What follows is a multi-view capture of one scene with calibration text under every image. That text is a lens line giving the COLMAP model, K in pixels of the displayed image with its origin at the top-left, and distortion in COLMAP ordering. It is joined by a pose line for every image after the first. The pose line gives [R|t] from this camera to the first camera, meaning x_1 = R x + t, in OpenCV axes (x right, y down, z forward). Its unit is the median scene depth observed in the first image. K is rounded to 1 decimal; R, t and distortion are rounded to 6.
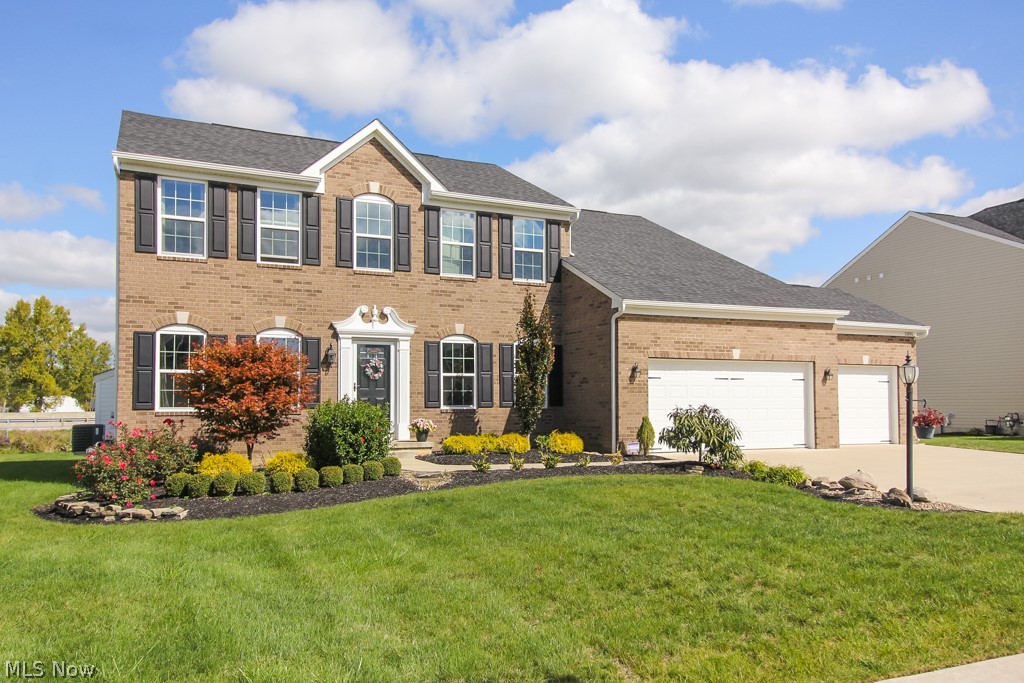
lens RADIAL K [[834.9, 0, 512.0], [0, 834.9, 341.5], [0, 0, 1]] dist [0.037677, 0.001156]
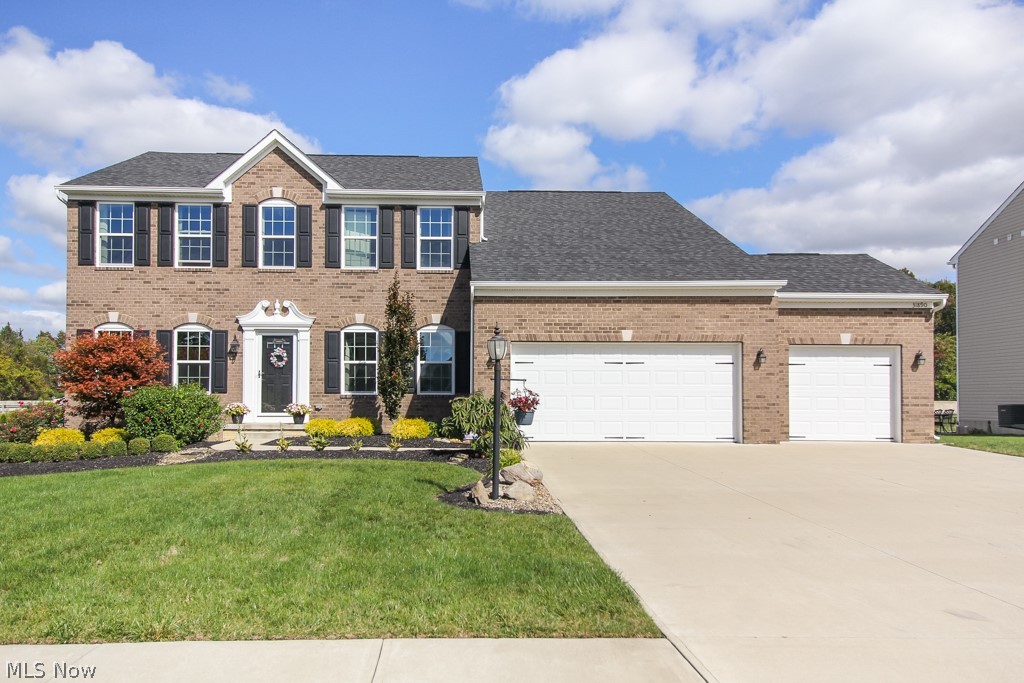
lens RADIAL K [[726.0, 0, 512.0], [0, 726.0, 341.5], [0, 0, 1]] dist [0.009661, 0.002970]
pose [[0.911284, -0.023158, -0.411127, 0.498680], [0.026698, 0.999639, 0.002870, 0.016748], [0.410912, -0.013591, 0.911574, 0.251944]]
